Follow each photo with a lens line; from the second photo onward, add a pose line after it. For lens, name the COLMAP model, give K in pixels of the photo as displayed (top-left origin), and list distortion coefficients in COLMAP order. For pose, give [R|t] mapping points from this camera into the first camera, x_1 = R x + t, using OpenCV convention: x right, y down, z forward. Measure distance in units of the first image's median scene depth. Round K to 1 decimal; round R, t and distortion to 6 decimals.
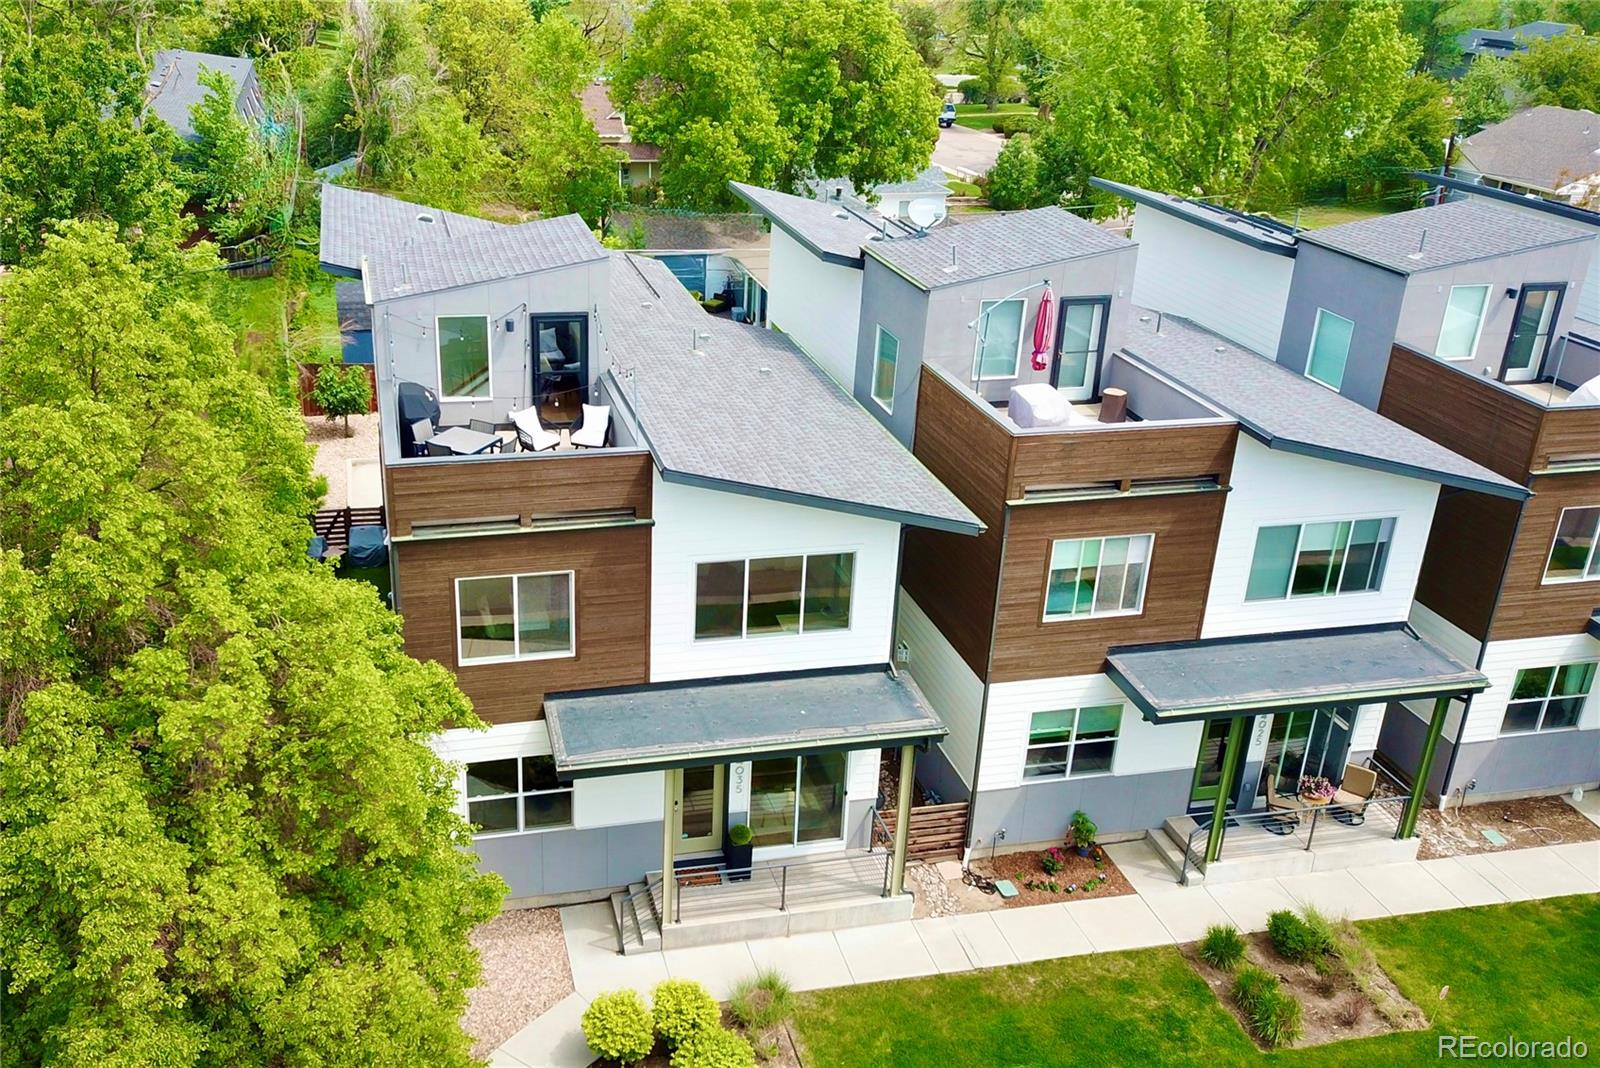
lens RADIAL K [[1431.9, 0, 666.5], [0, 1431.9, 532.1], [0, 0, 1]] dist [0.000177, -0.004210]
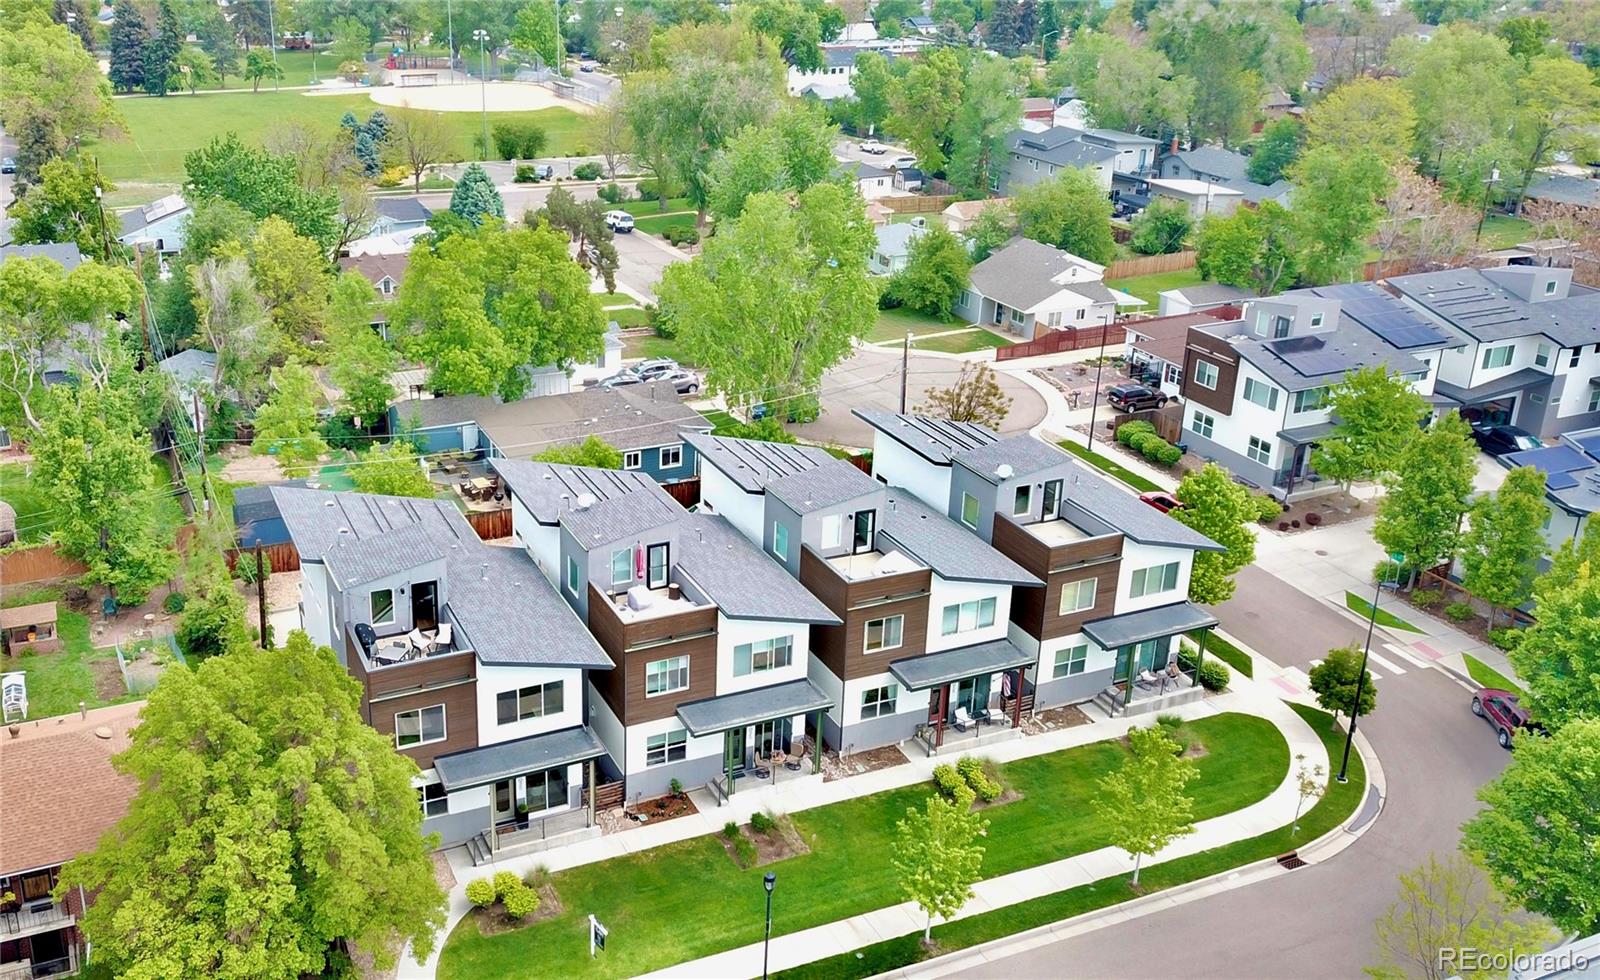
lens RADIAL K [[1469.6, 0, 672.9], [0, 1469.6, 411.1], [0, 0, 1]] dist [0.137104, -0.555024]
pose [[0.979525, -0.072804, 0.187696, -0.107620], [0.083688, 0.995201, -0.050718, -0.269342], [-0.183103, 0.065387, 0.980917, -1.353974]]
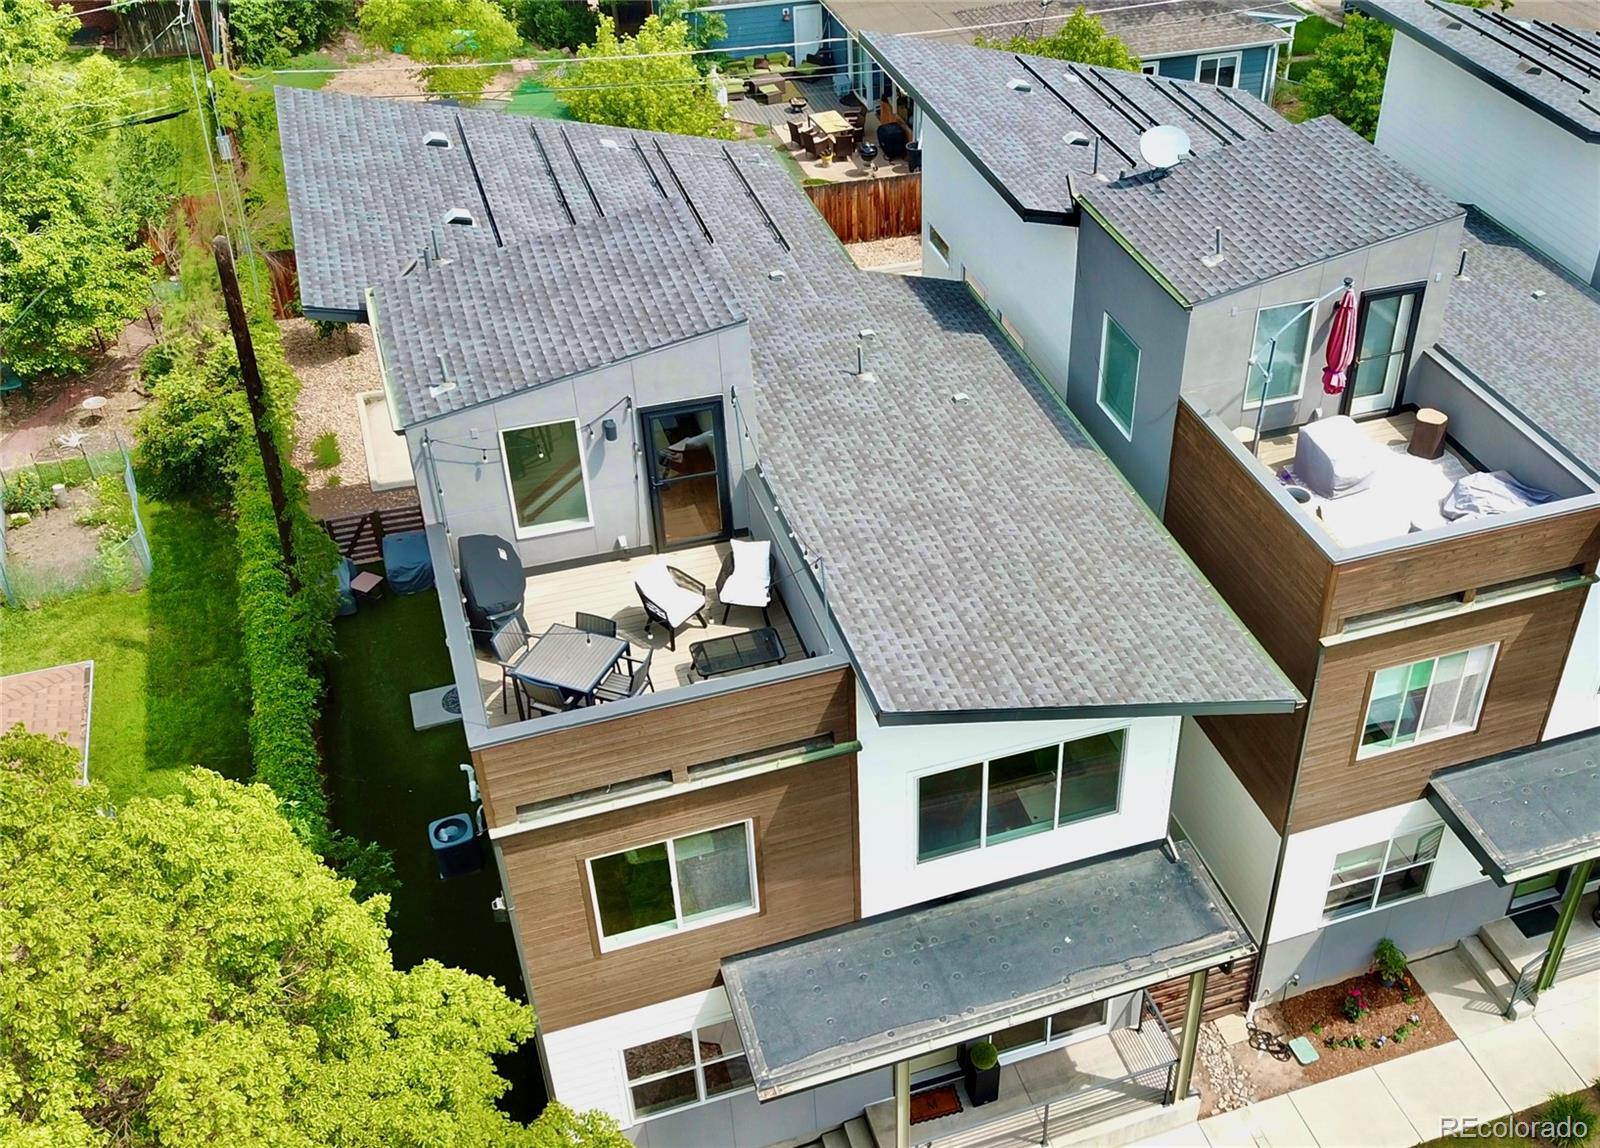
lens RADIAL K [[1619.3, 0, 951.6], [0, 1619.3, 578.7], [0, 0, 1]] dist [0.007611, -0.013989]
pose [[0.988462, -0.091569, 0.120660, -0.047471], [0.059800, 0.967788, 0.244562, -0.252769], [-0.139167, -0.234525, 0.962097, 0.211421]]
